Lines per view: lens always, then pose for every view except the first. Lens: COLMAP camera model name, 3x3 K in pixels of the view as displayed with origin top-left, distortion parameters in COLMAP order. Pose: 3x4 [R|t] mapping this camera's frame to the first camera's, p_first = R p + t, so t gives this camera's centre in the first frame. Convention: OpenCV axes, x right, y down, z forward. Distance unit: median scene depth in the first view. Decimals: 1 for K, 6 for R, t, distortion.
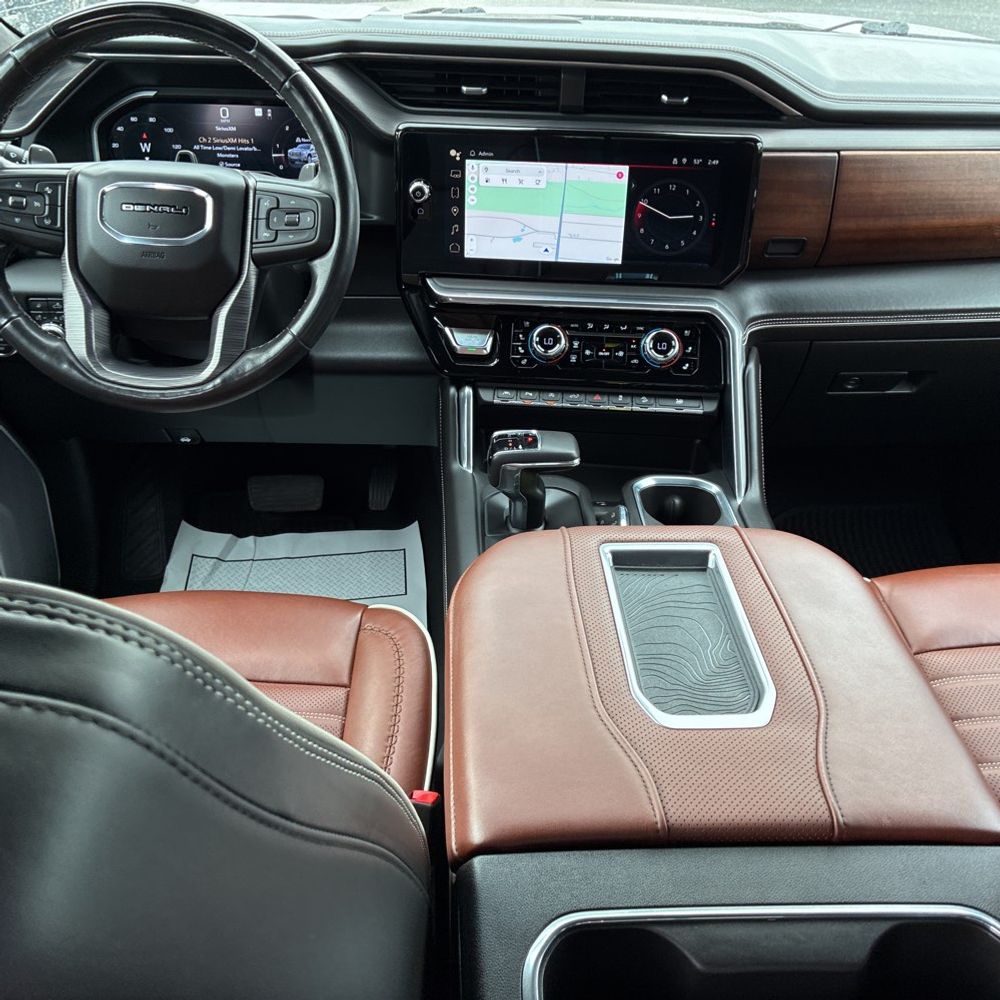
lens RADIAL K [[1004.5, 0, 498.3], [0, 1004.5, 498.4], [0, 0, 1]] dist [0.140137, -0.340790]
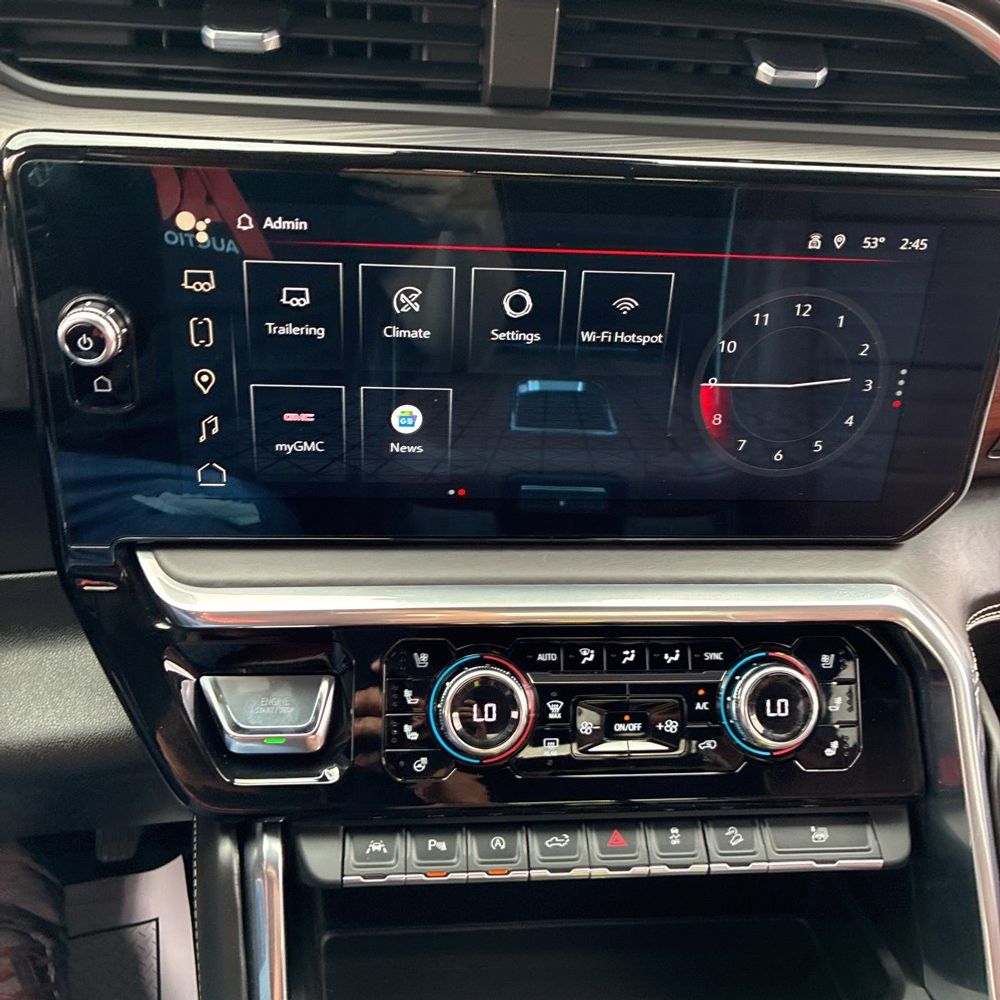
lens RADIAL K [[1025.7, 0, 496.4], [0, 1025.7, 496.0], [0, 0, 1]] dist [0.022585, 0.000748]
pose [[0.985225, -0.050974, 0.163506, -0.003734], [0.051993, 0.998646, -0.001957, -0.238231], [-0.163185, 0.010429, 0.986540, 0.635489]]
